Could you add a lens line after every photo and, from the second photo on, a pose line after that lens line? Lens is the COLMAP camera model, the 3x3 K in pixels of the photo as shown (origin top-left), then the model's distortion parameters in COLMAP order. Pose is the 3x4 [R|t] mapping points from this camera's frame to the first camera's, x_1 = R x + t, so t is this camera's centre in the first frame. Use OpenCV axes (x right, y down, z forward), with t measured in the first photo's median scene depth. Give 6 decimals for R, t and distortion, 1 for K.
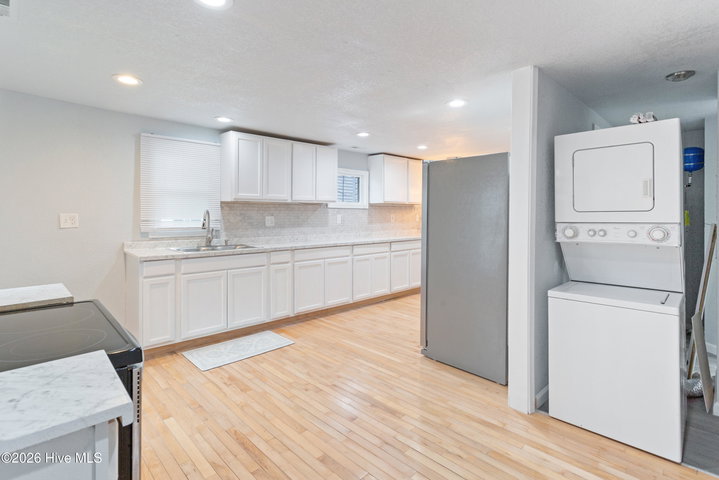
lens RADIAL K [[349.9, 0, 347.8], [0, 349.9, 213.9], [0, 0, 1]] dist [0.009530, 0.001437]
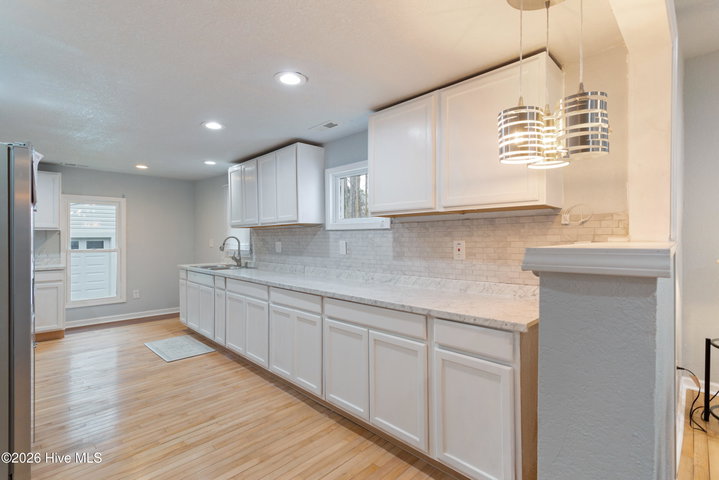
lens RADIAL K [[349.9, 0, 364.7], [0, 349.9, 235.9], [0, 0, 1]] dist [0.009530, 0.001437]
pose [[0.027574, -0.006145, -0.999601, 0.913854], [0.003928, 0.999974, -0.006039, -0.002290], [0.999612, -0.003760, 0.027598, 1.540323]]
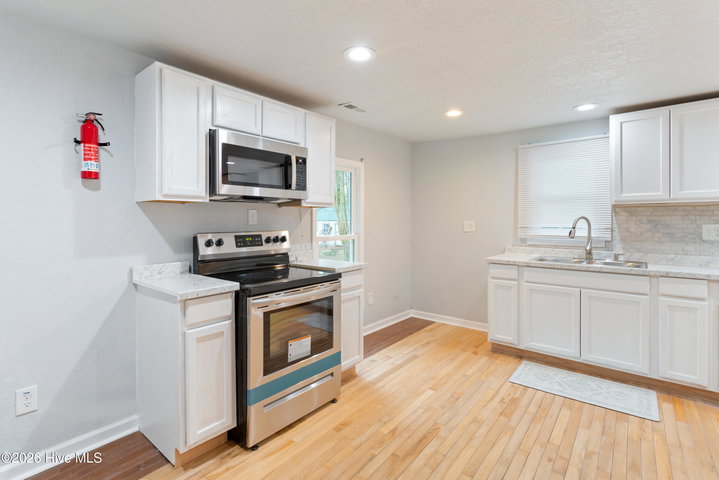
lens RADIAL K [[349.9, 0, 364.1], [0, 349.9, 222.5], [0, 0, 1]] dist [0.009530, 0.001437]
pose [[0.151689, 0.002678, -0.988425, 0.398957], [0.003084, 0.999990, 0.003183, -0.000664], [0.988423, -0.003531, 0.151679, 0.363107]]
